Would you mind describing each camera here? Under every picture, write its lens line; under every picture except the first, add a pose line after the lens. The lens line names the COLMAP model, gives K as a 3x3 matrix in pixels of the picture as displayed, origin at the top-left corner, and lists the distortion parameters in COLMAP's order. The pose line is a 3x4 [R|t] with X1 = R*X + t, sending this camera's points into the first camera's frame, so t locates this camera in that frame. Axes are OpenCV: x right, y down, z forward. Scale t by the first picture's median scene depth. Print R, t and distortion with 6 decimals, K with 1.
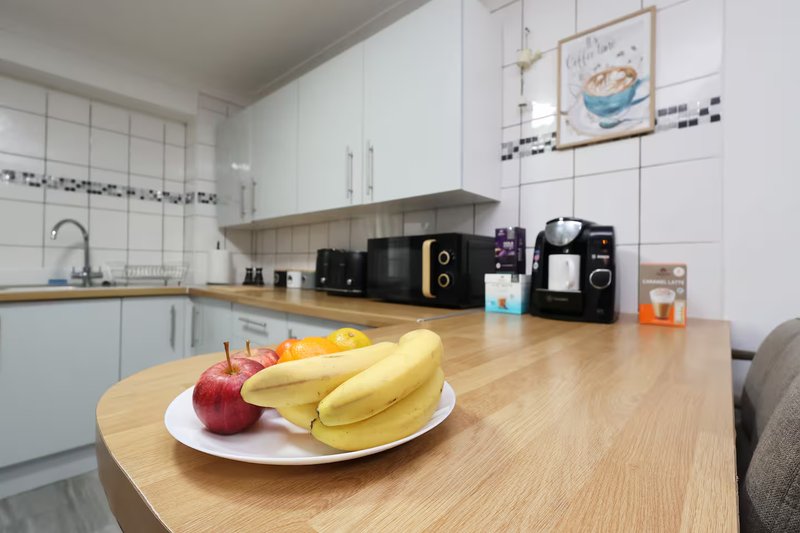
lens RADIAL K [[370.0, 0, 399.3], [0, 370.0, 264.5], [0, 0, 1]] dist [-0.003310, 0.000420]
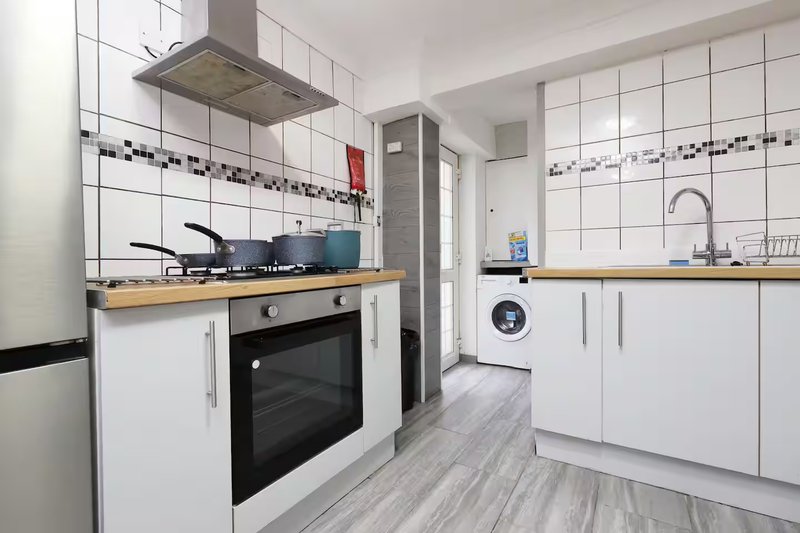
lens RADIAL K [[370.0, 0, 399.3], [0, 370.0, 264.5], [0, 0, 1]] dist [-0.003310, 0.000420]
pose [[0.151942, -0.014041, -0.988290, -0.145944], [0.018550, 0.999763, -0.011352, 0.049867], [0.988215, -0.016608, 0.152167, 0.196334]]
